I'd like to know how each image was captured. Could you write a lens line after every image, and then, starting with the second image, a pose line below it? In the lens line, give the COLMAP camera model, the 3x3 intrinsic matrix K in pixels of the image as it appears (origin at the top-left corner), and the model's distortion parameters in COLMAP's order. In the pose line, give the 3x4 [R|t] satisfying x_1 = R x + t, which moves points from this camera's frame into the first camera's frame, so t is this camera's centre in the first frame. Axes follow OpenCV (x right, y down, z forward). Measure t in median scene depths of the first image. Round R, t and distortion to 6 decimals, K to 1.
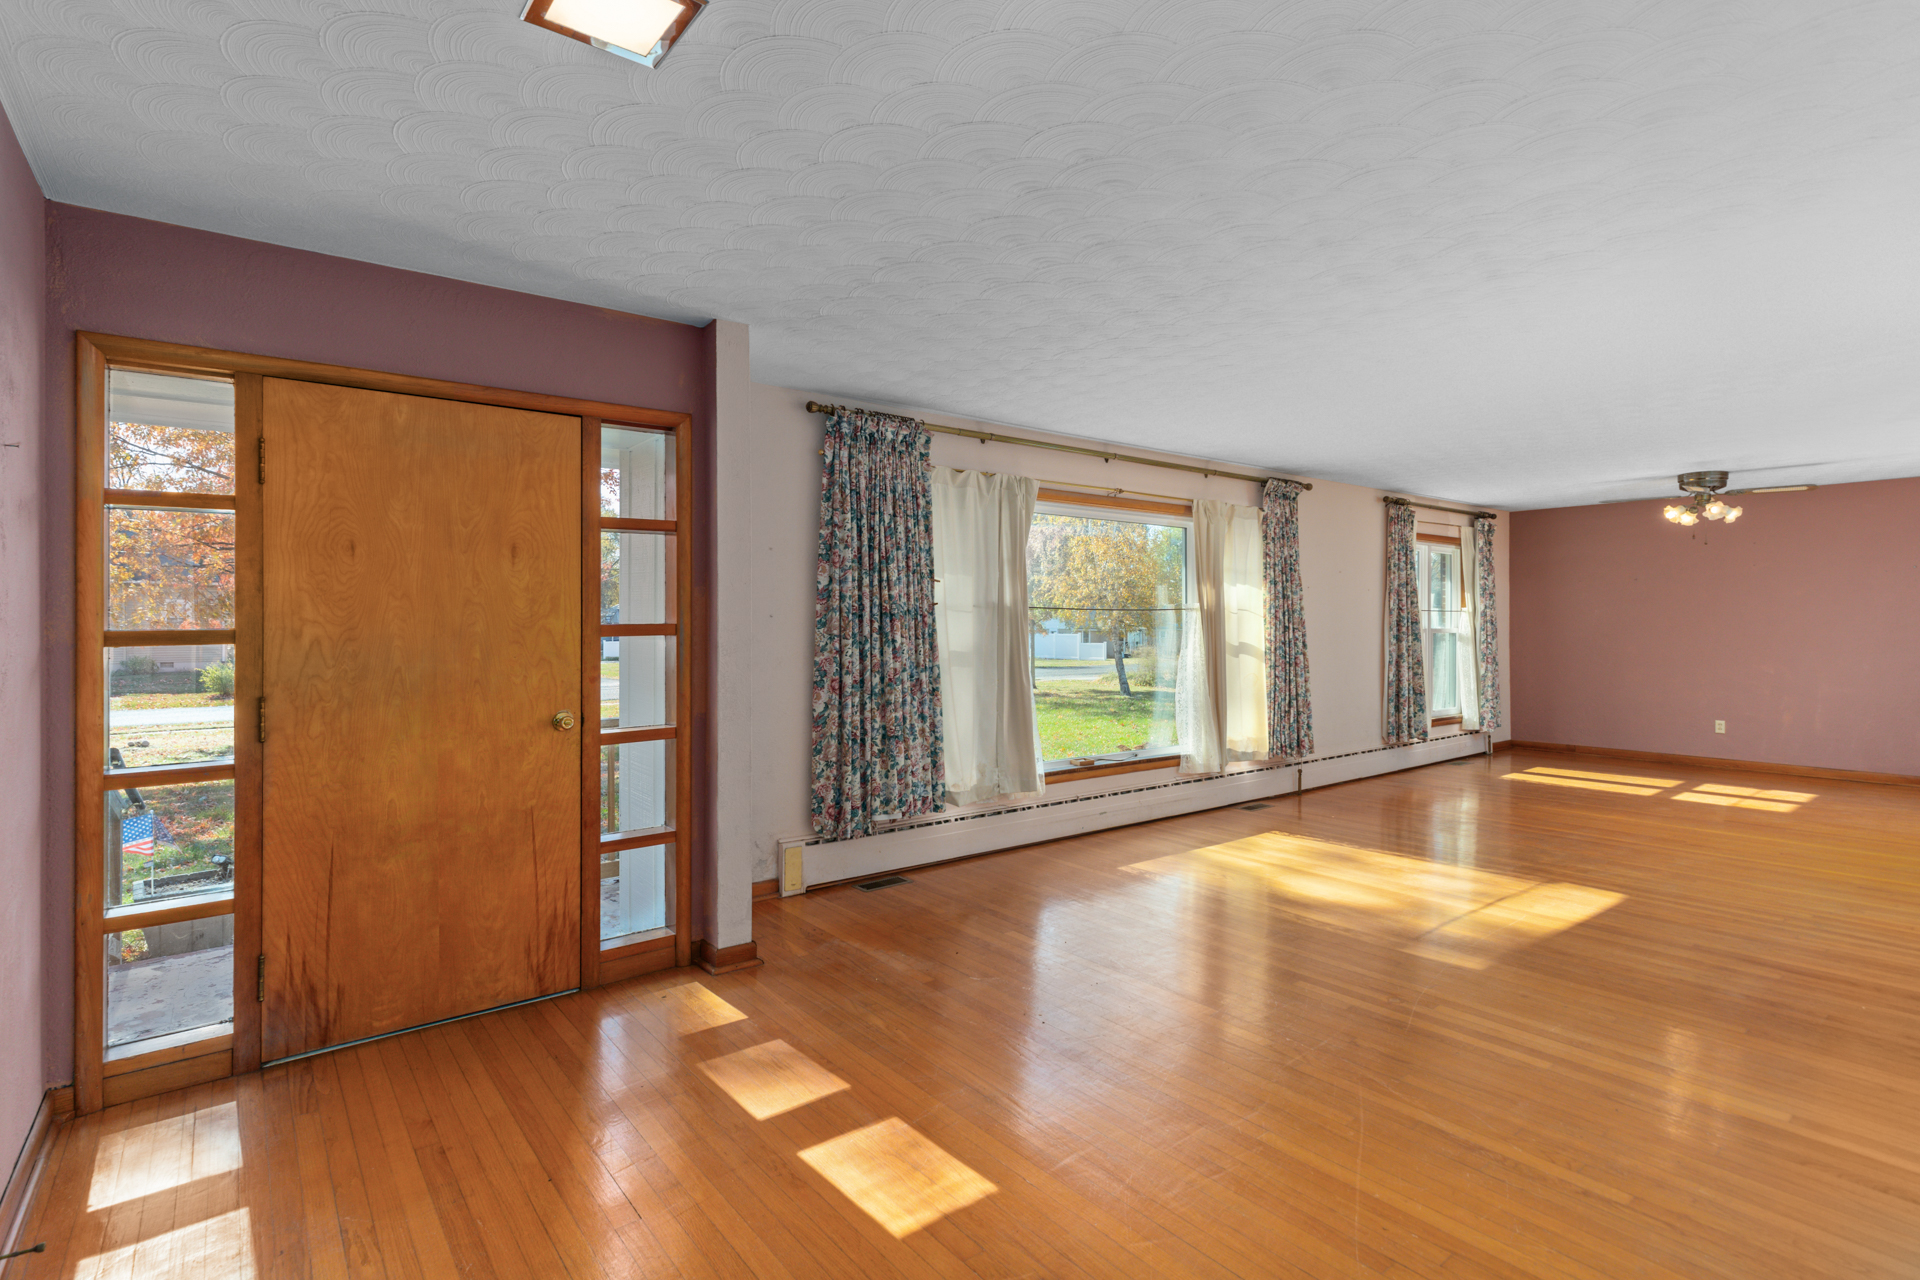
lens RADIAL K [[918.0, 0, 942.3], [0, 918.0, 626.2], [0, 0, 1]] dist [0.002216, 0.001223]
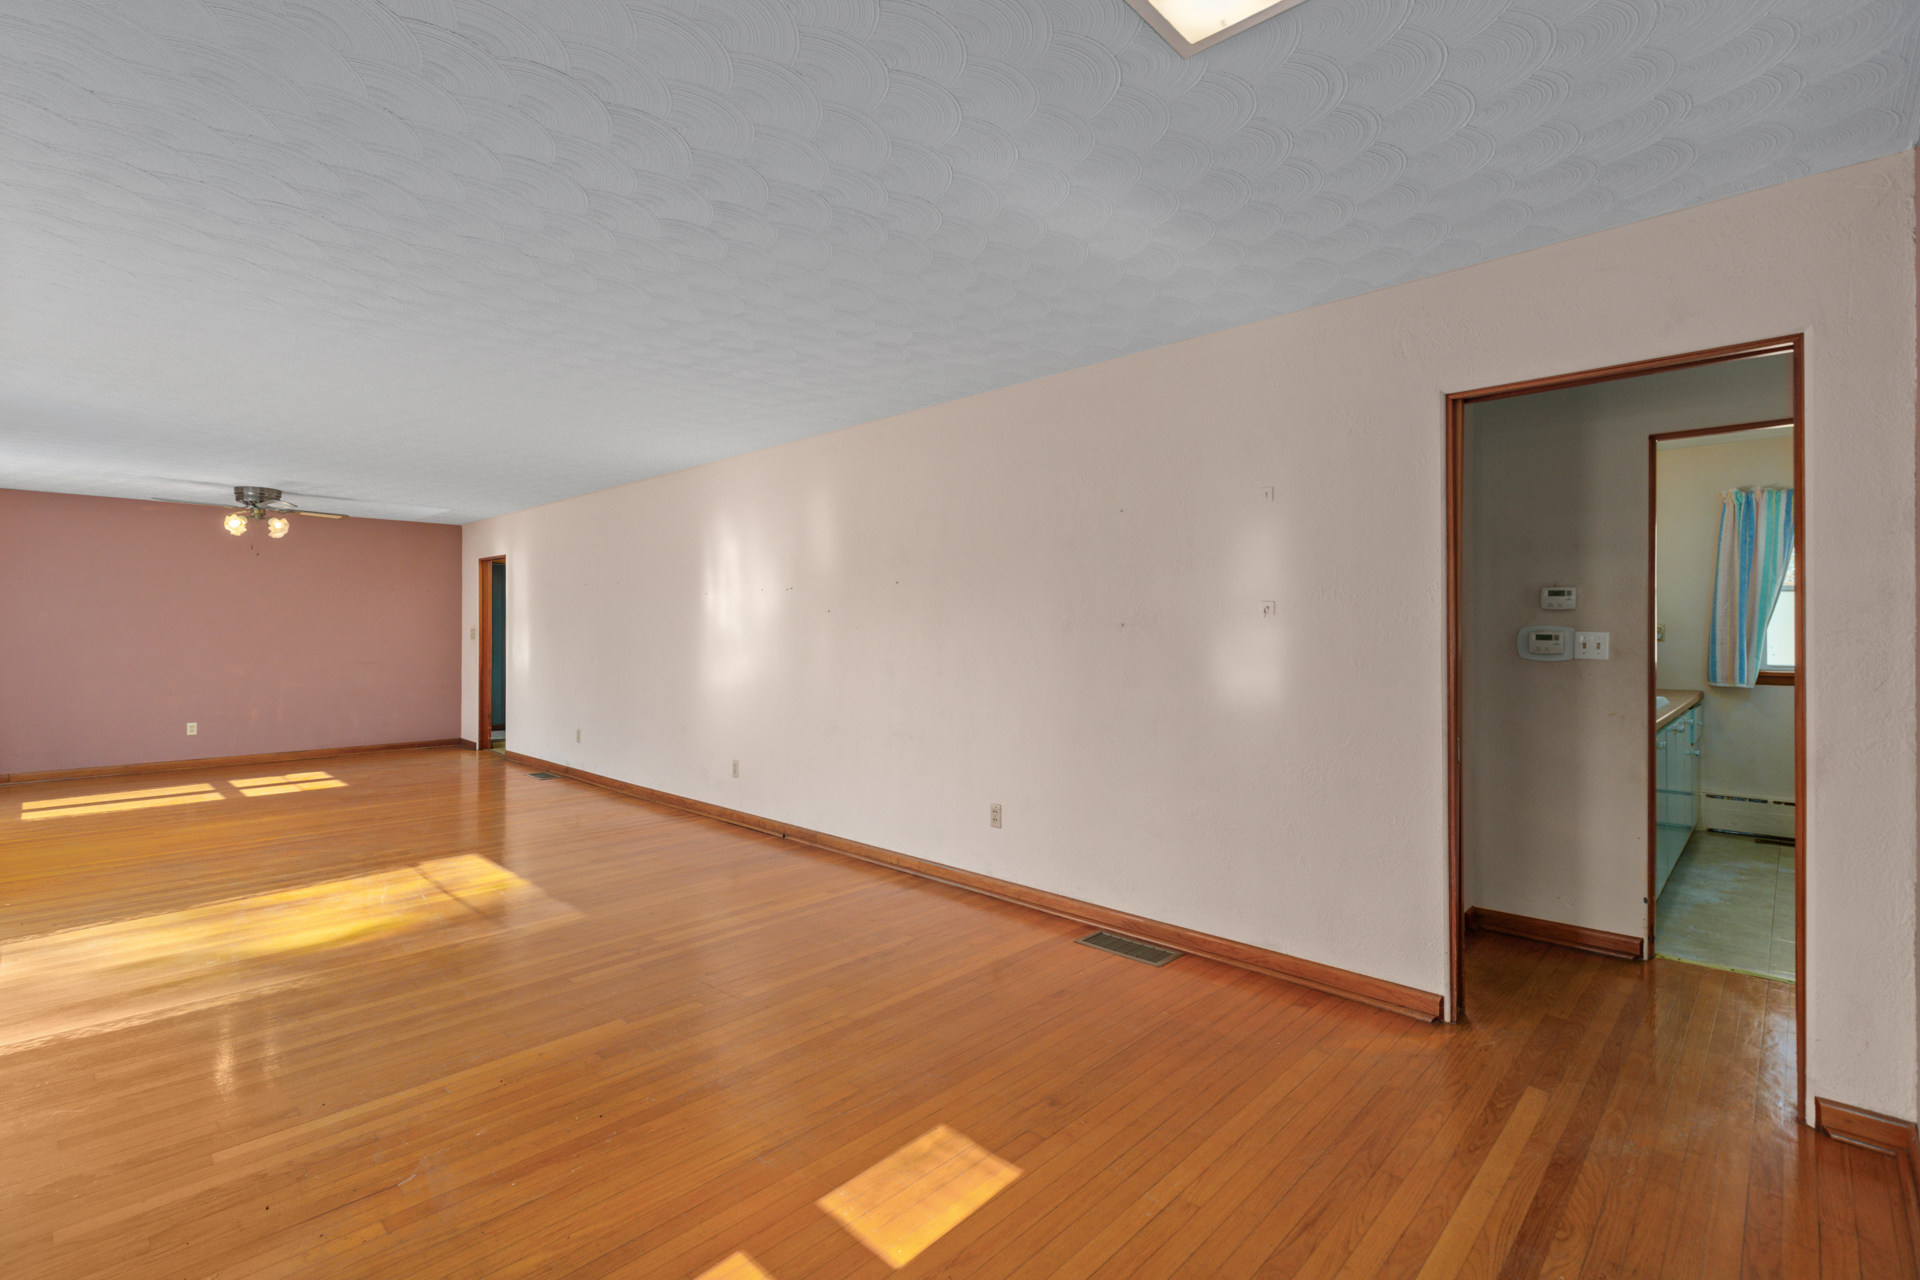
lens RADIAL K [[876.1, 0, 948.3], [0, 876.1, 630.3], [0, 0, 1]] dist [0.016257, 0.002226]
pose [[-0.134848, 0.000451, 0.990866, -0.311569], [0.001530, 0.999999, -0.000247, 0.000704], [-0.990865, 0.001483, -0.134848, 0.352587]]
